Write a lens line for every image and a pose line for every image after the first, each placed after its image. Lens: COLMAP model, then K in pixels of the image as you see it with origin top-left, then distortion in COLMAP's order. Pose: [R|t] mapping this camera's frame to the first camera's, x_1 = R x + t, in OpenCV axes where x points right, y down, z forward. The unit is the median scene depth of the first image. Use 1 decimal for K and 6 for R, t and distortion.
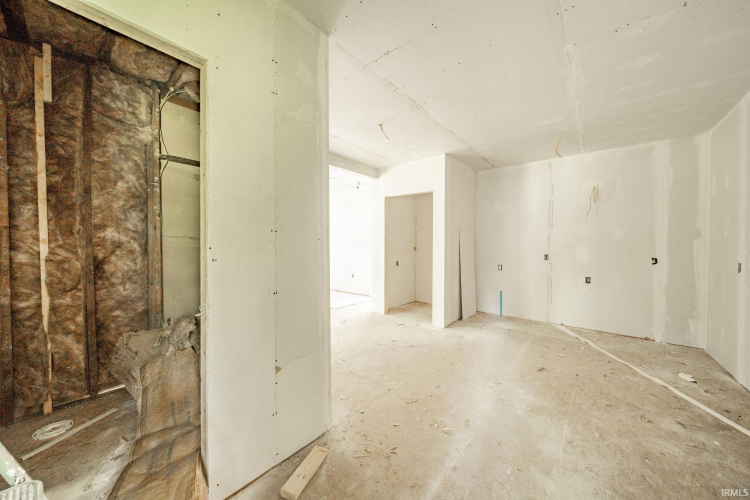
lens RADIAL K [[267.0, 0, 375.6], [0, 267.0, 246.3], [0, 0, 1]] dist [-0.000507, -0.000084]
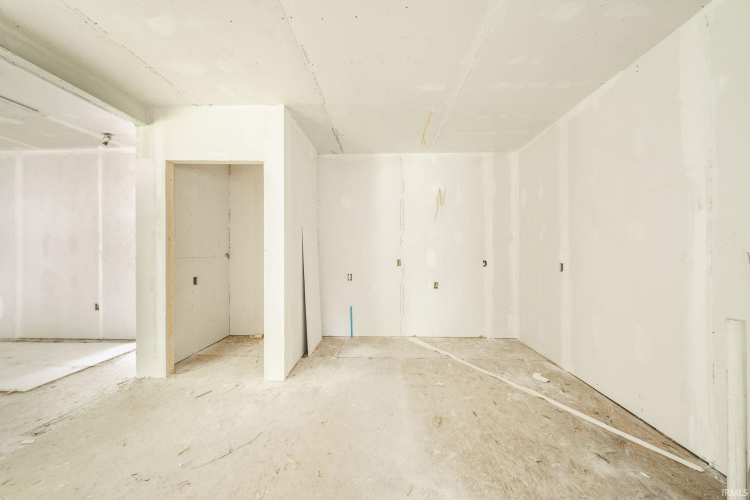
lens RADIAL K [[262.2, 0, 377.2], [0, 262.2, 252.4], [0, 0, 1]] dist [-0.000613, -0.000075]
pose [[0.776612, -0.004729, 0.629961, 0.044738], [0.008100, 0.999964, -0.002478, 0.009933], [-0.629927, 0.007027, 0.776623, 0.450678]]
